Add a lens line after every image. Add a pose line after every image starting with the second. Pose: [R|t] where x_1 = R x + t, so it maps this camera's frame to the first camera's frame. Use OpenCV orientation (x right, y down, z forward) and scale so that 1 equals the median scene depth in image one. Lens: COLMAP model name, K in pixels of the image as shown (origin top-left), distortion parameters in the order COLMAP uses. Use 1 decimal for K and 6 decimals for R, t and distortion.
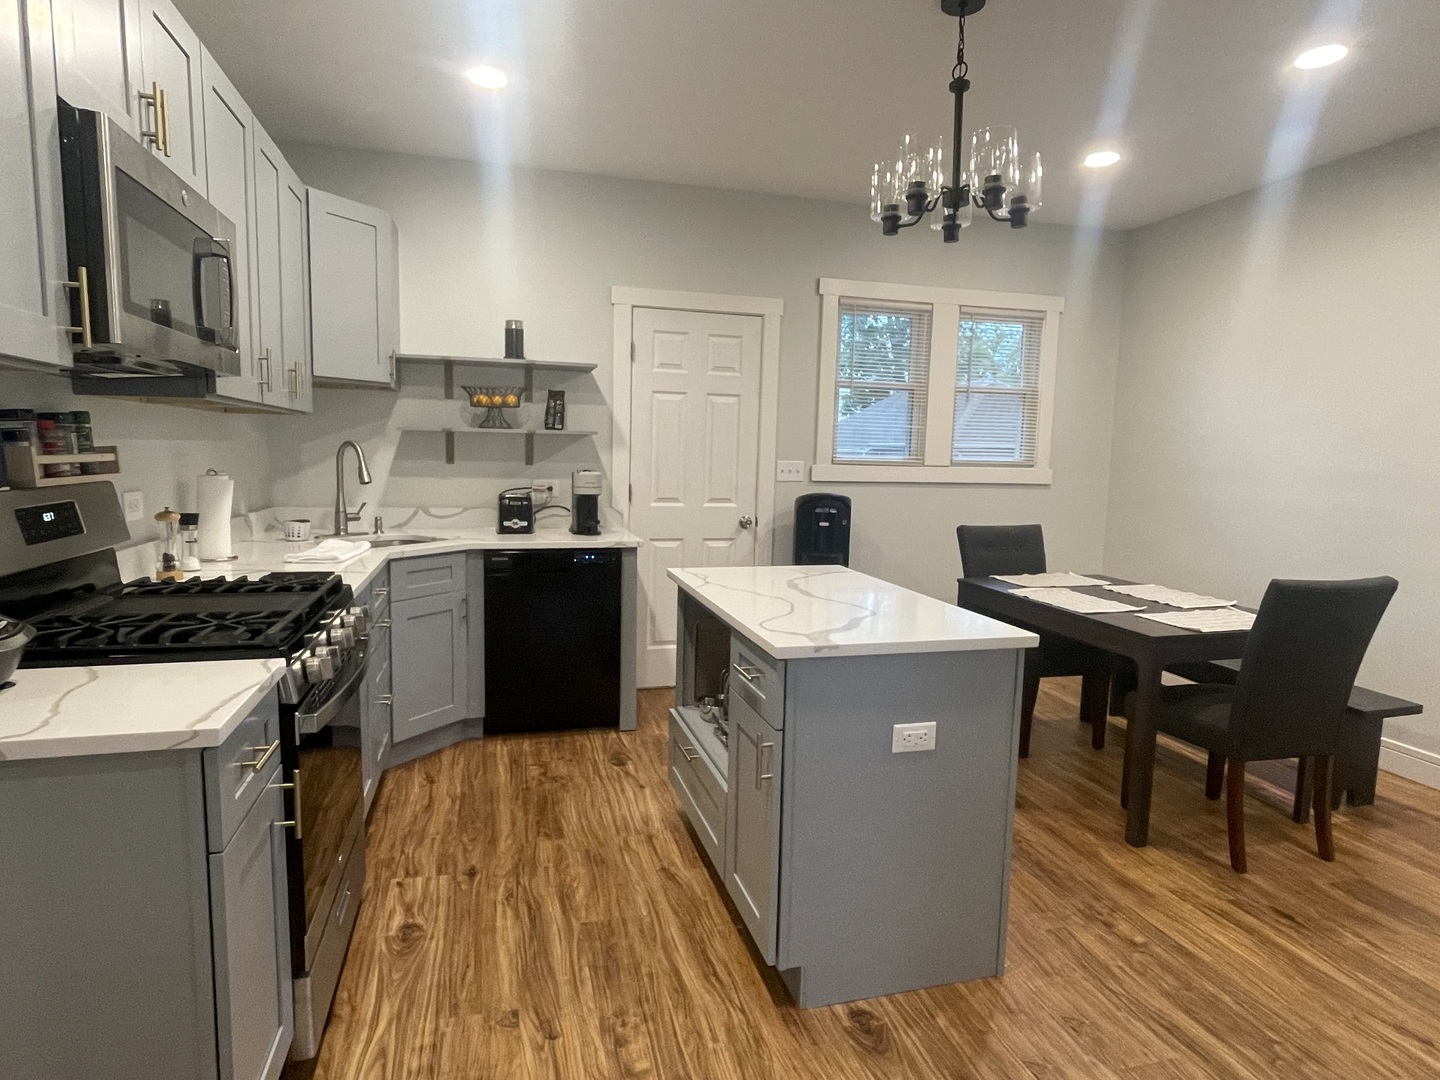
lens RADIAL K [[810.8, 0, 711.8], [0, 810.8, 536.5], [0, 0, 1]] dist [0.004706, 0.000300]
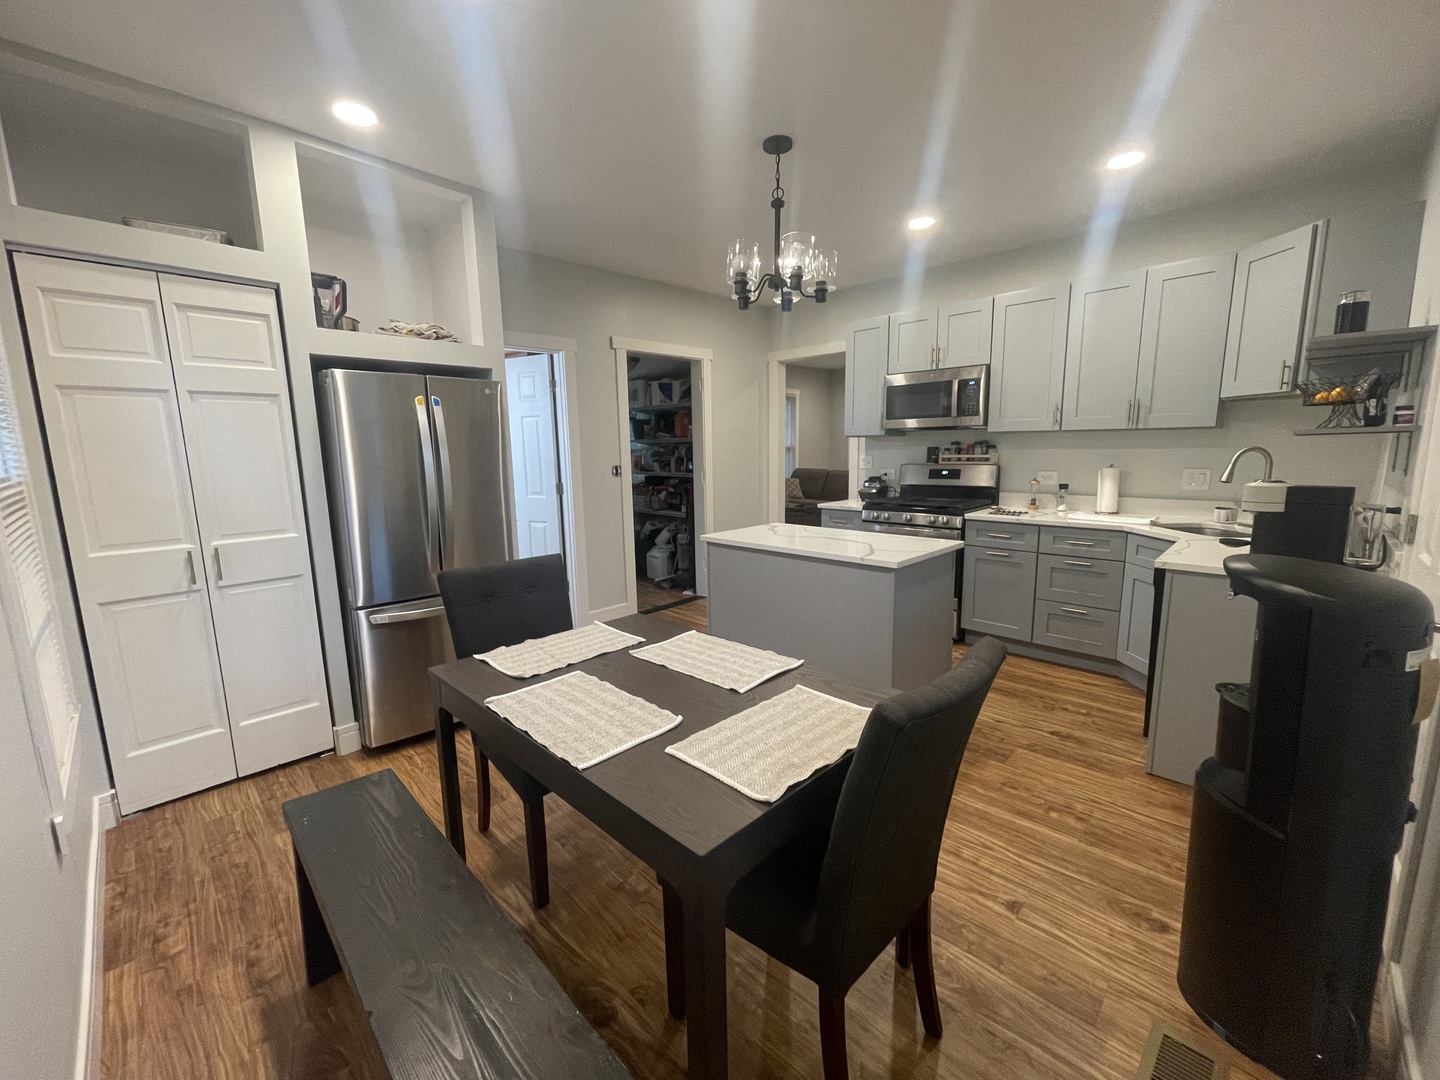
lens RADIAL K [[573.7, 0, 721.7], [0, 573.7, 534.8], [0, 0, 1]] dist [0.002083, 0.000076]
pose [[-0.857826, 0.072489, -0.508803, 0.682502], [-0.056586, 0.970663, 0.233692, -0.151410], [0.510816, 0.229258, -0.828557, 1.381566]]
